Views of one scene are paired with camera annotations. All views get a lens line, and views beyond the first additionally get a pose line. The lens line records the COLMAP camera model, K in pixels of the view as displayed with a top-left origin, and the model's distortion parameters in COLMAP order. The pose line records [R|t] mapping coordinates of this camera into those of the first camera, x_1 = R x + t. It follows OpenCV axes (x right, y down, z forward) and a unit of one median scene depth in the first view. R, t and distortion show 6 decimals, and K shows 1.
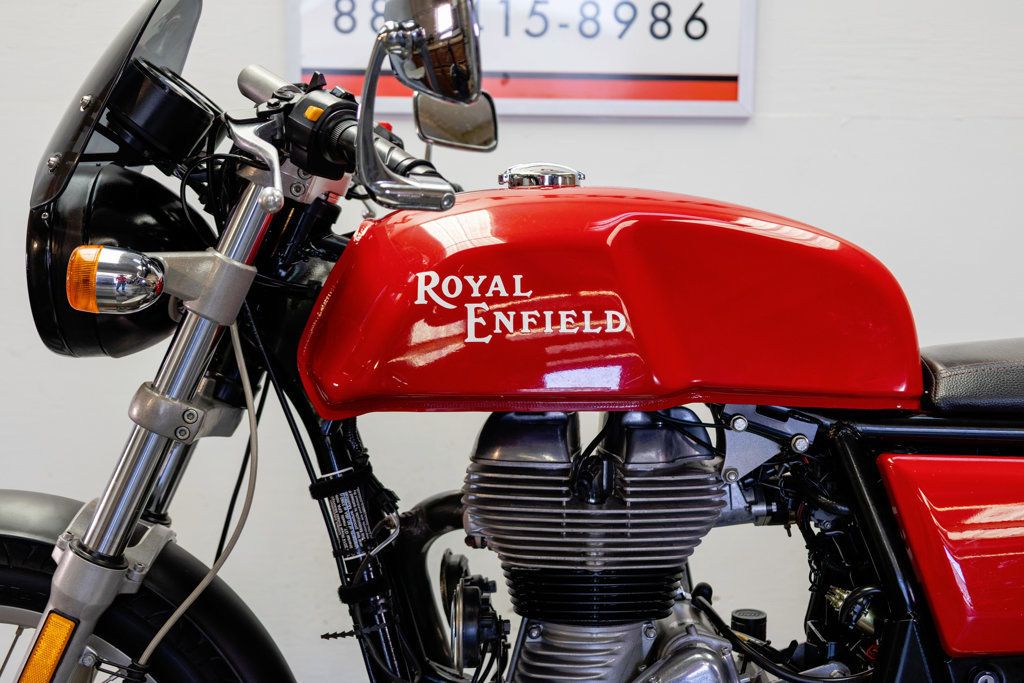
lens RADIAL K [[1509.5, 0, 512.0], [0, 1509.5, 341.5], [0, 0, 1]] dist [0.043710, -0.137581]
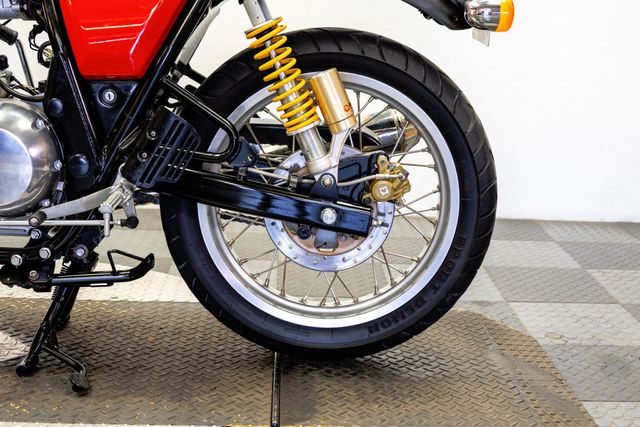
lens RADIAL K [[943.5, 0, 320.0], [0, 943.5, 213.5], [0, 0, 1]] dist [0.043710, -0.137581]
pose [[0.999201, 0.034608, -0.019973, 0.570039], [-0.031646, 0.990580, 0.133229, 0.197890], [0.024395, -0.132491, 0.990884, -0.135630]]
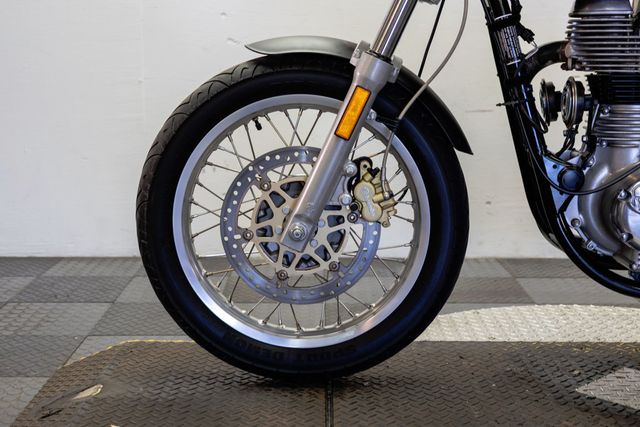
lens RADIAL K [[943.5, 0, 320.0], [0, 943.5, 213.5], [0, 0, 1]] dist [0.043710, -0.137581]
pose [[0.998315, 0.002091, -0.057985, -0.265966], [0.001892, 0.997646, 0.068547, 0.240925], [0.057992, -0.068541, 0.995961, -0.164839]]
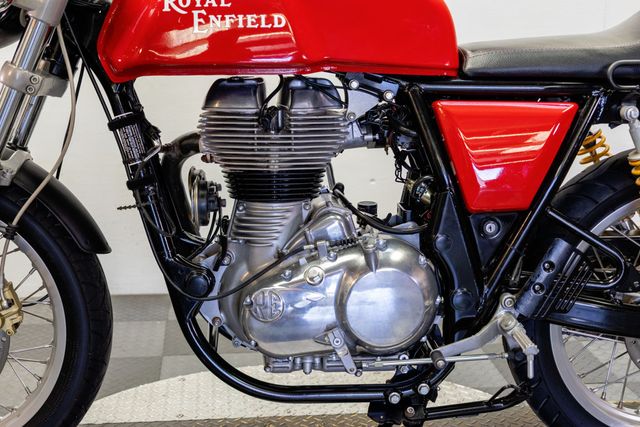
lens RADIAL K [[943.5, 0, 320.0], [0, 943.5, 213.5], [0, 0, 1]] dist [0.043710, -0.137581]
pose [[0.998506, -0.015174, 0.052499, 0.049624], [0.009260, 0.993763, 0.111128, 0.078779], [-0.053858, -0.110476, 0.992419, -0.098533]]
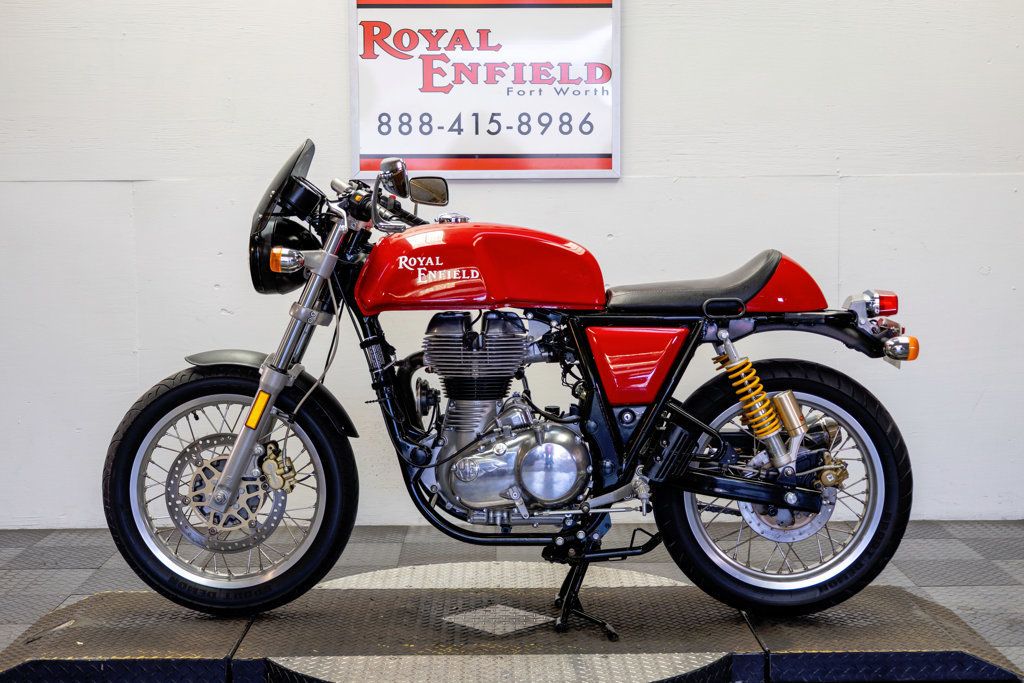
lens RADIAL K [[1524.2, 0, 513.9], [0, 1524.2, 344.5], [0, 0, 1]] dist [0.022774, 0.025338]
pose [[0.998824, -0.011842, -0.047020, 0.235593], [0.011026, 0.999784, -0.017591, 0.141833], [0.047218, 0.017052, 0.998739, -1.484528]]
